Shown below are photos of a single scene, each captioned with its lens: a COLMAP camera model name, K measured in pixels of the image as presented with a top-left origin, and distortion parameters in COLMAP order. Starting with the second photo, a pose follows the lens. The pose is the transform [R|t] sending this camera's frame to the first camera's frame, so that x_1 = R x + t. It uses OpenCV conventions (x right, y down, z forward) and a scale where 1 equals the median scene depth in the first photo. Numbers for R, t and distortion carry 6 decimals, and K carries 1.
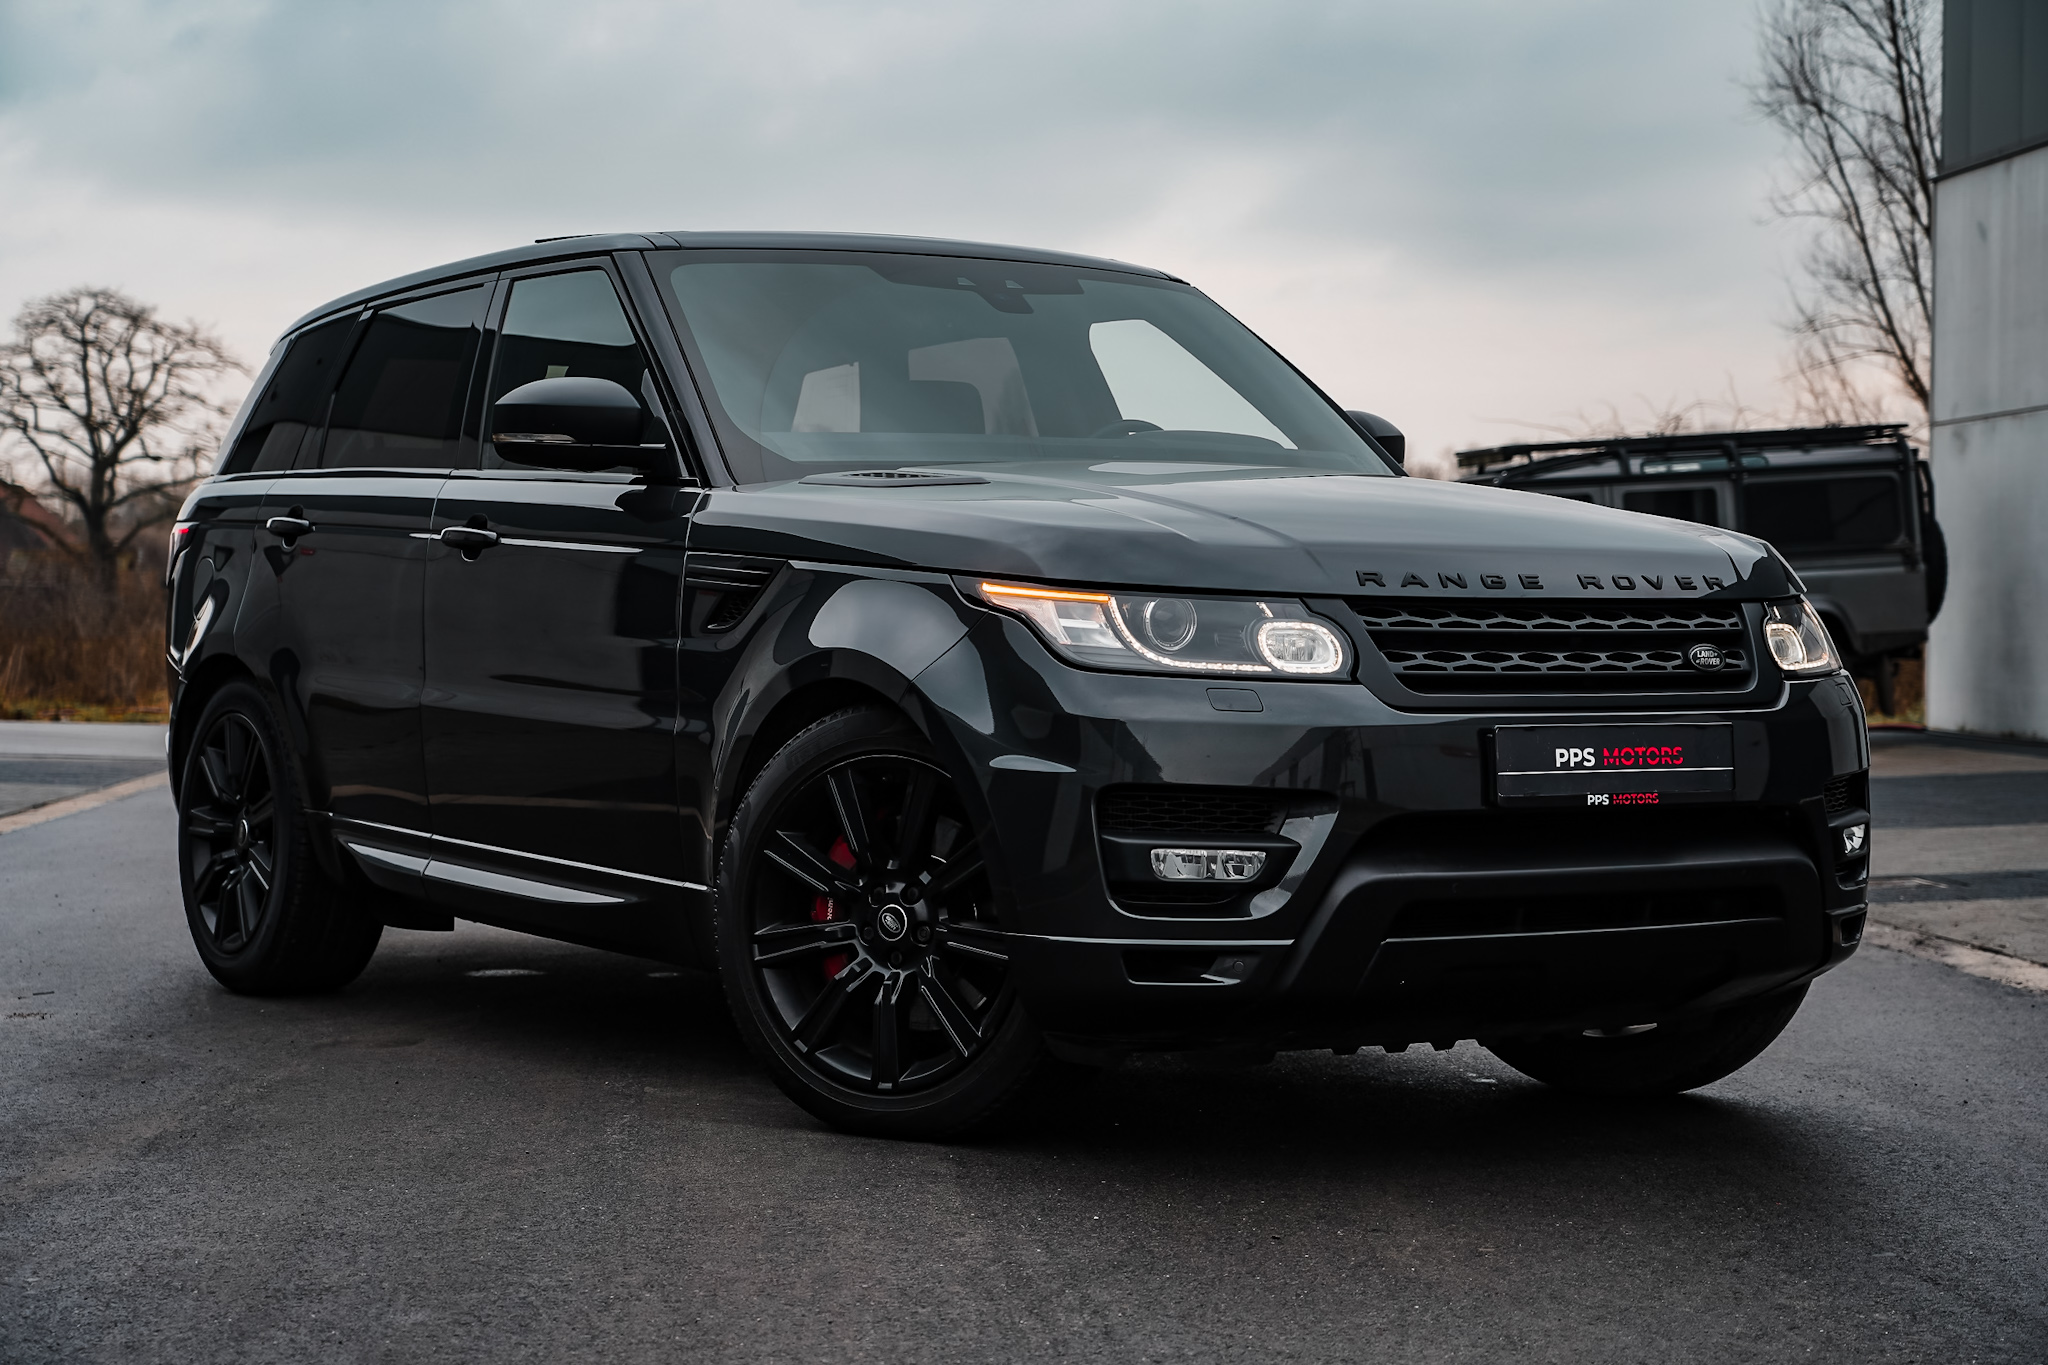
lens RADIAL K [[3537.4, 0, 1024.0], [0, 3537.4, 682.5], [0, 0, 1]] dist [-0.004003, 0.086349]
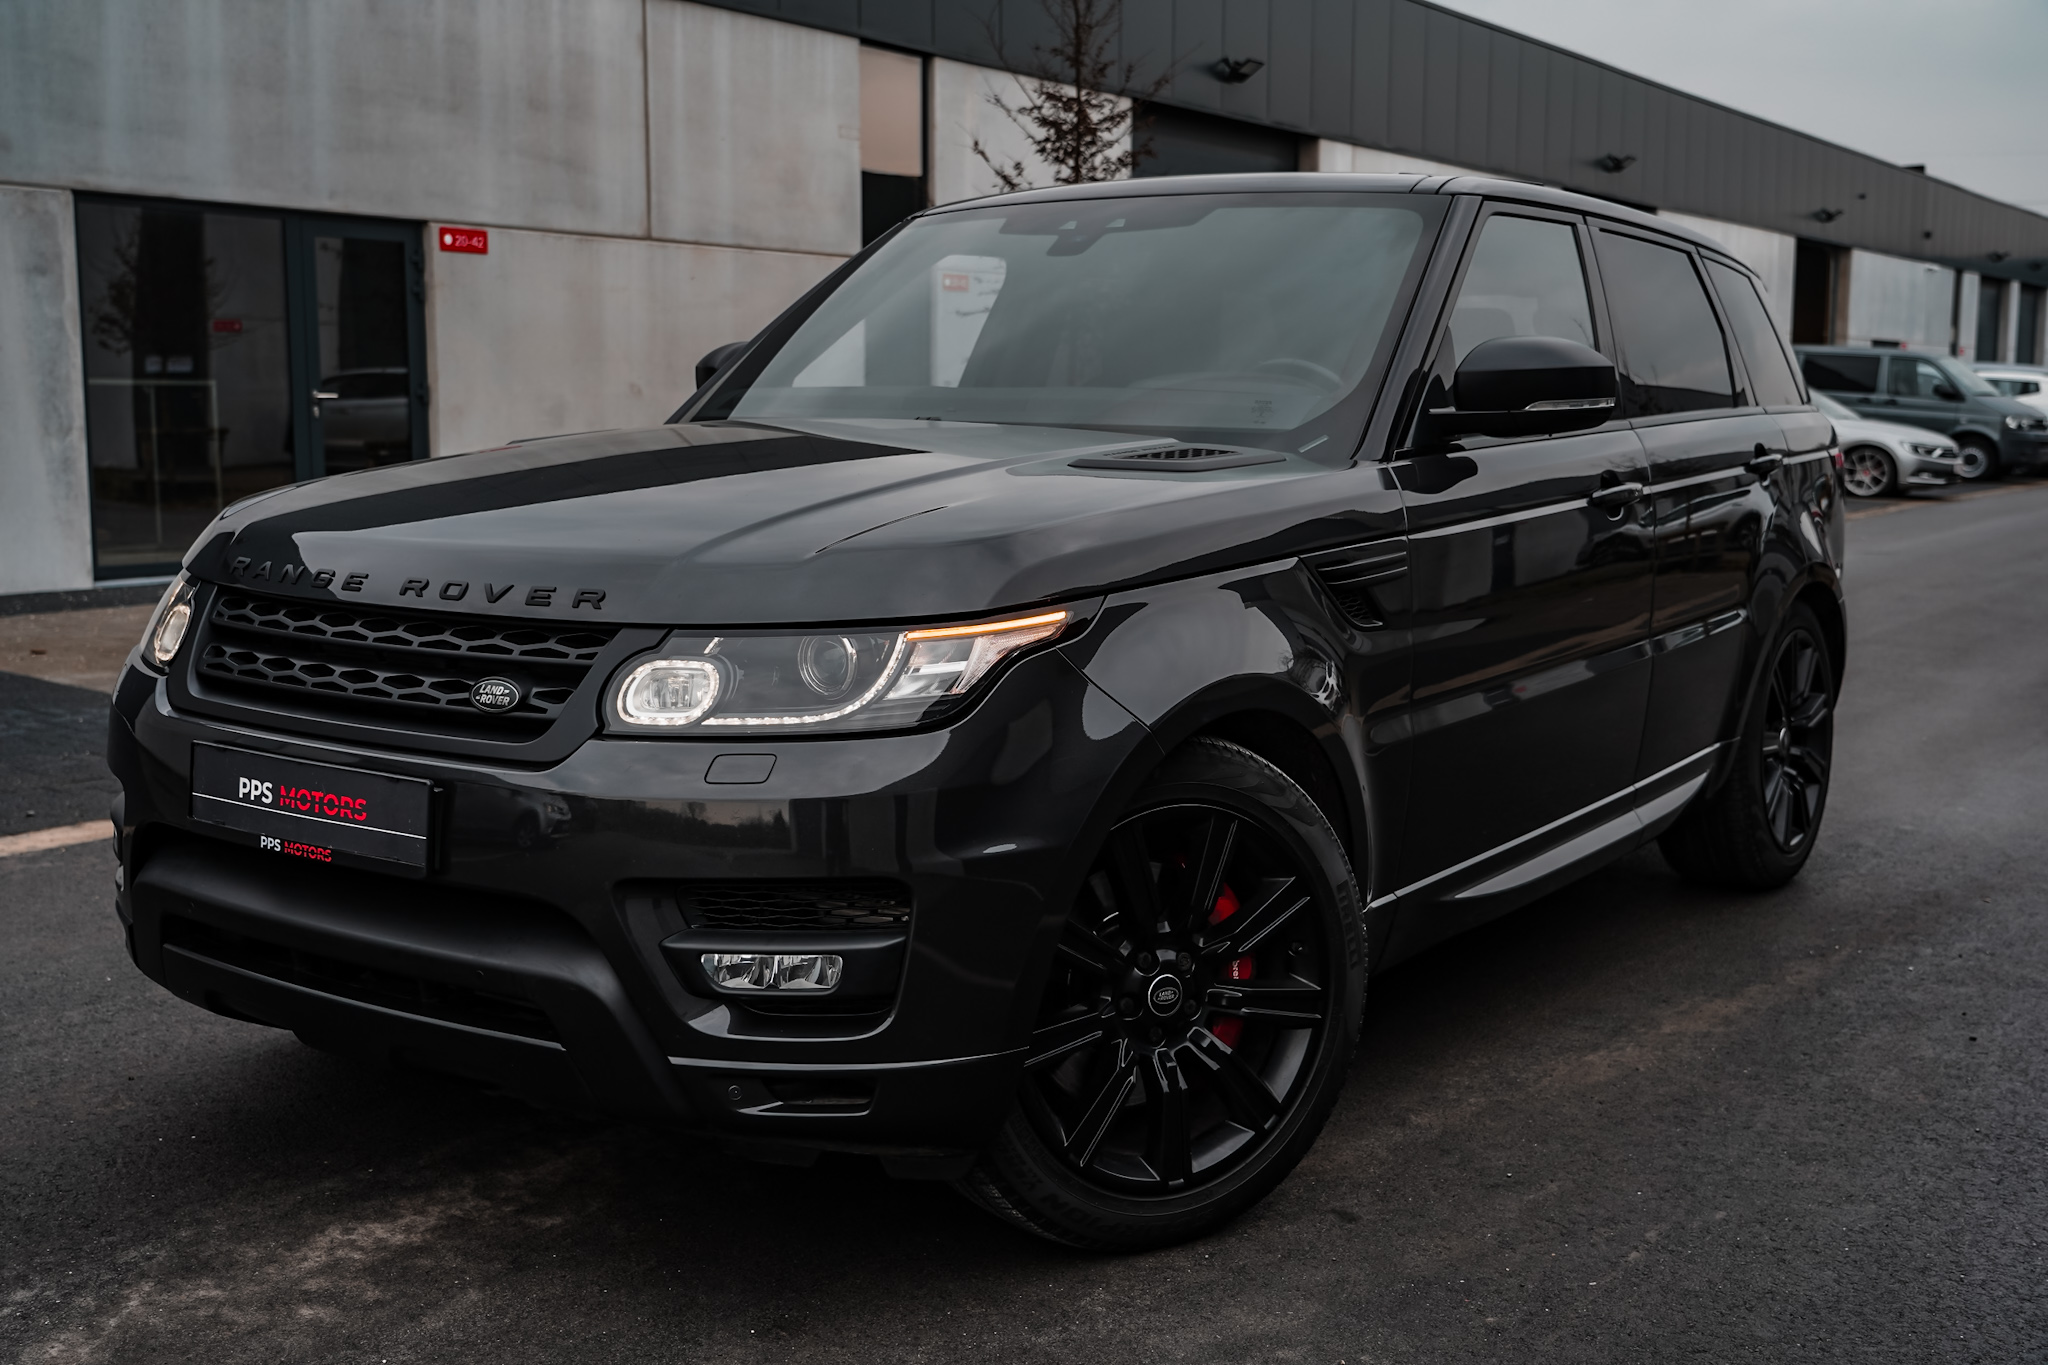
lens RADIAL K [[2147.6, 0, 1021.7], [0, 2147.6, 641.4], [0, 0, 1]] dist [0.023588, 0.009129]
pose [[0.378013, 0.102846, -0.920070, 0.660122], [-0.025543, 0.994591, 0.100681, -0.068060], [0.925448, -0.014557, 0.378596, 0.907780]]
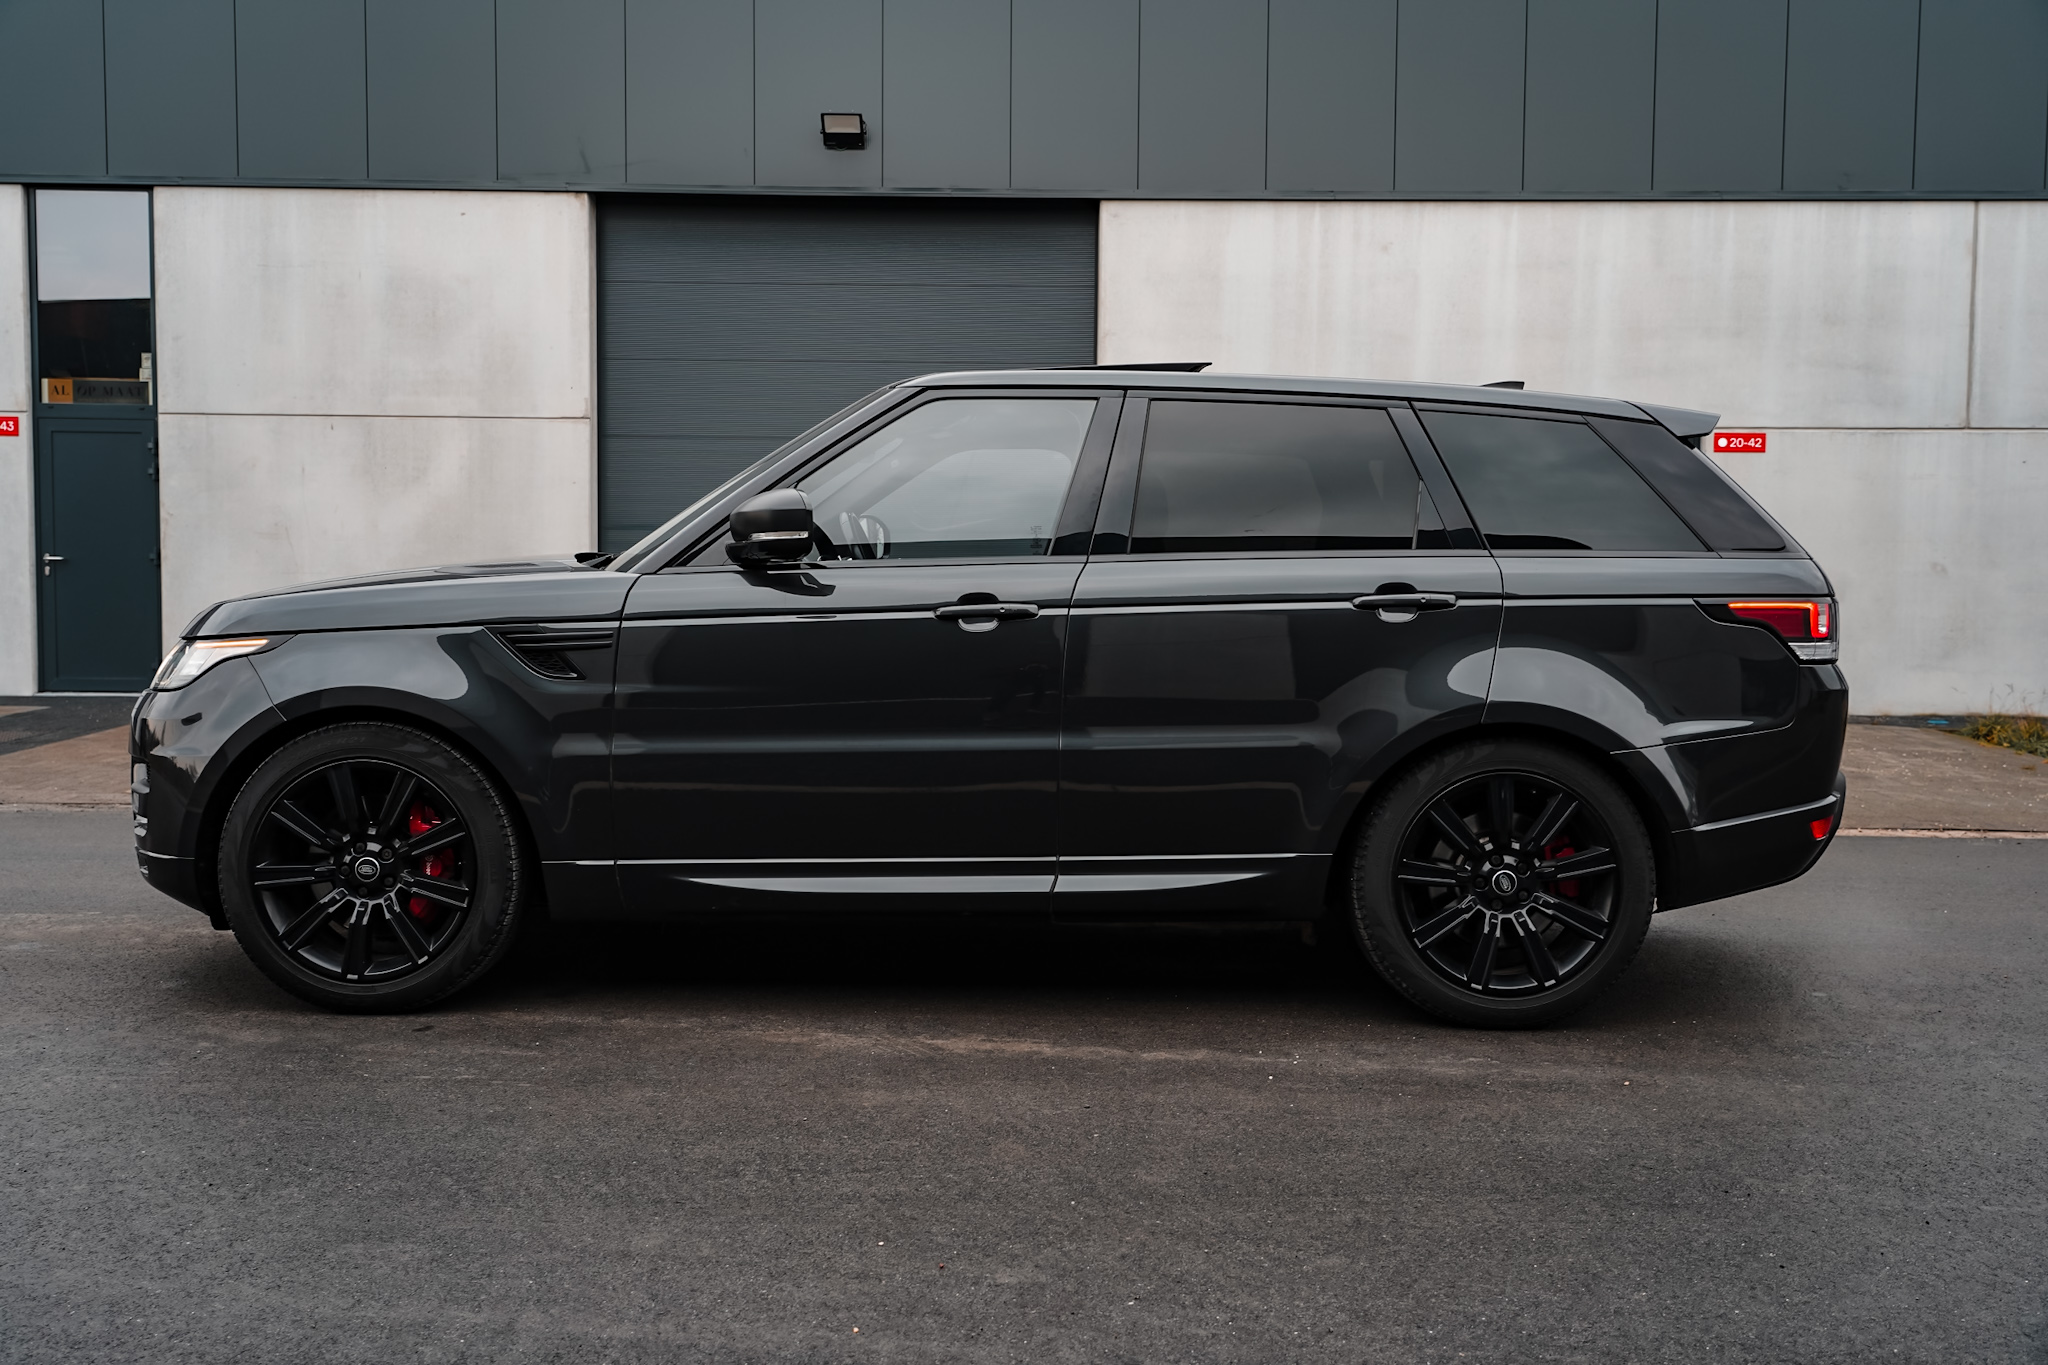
lens RADIAL K [[1773.9, 0, 1024.0], [0, 1773.9, 682.5], [0, 0, 1]] dist [0.052169, 0.002645]
pose [[-0.542611, 0.040294, -0.839017, 0.681763], [-0.034141, 0.996965, 0.069959, -0.072066], [0.839290, 0.066606, -0.539589, 1.761314]]
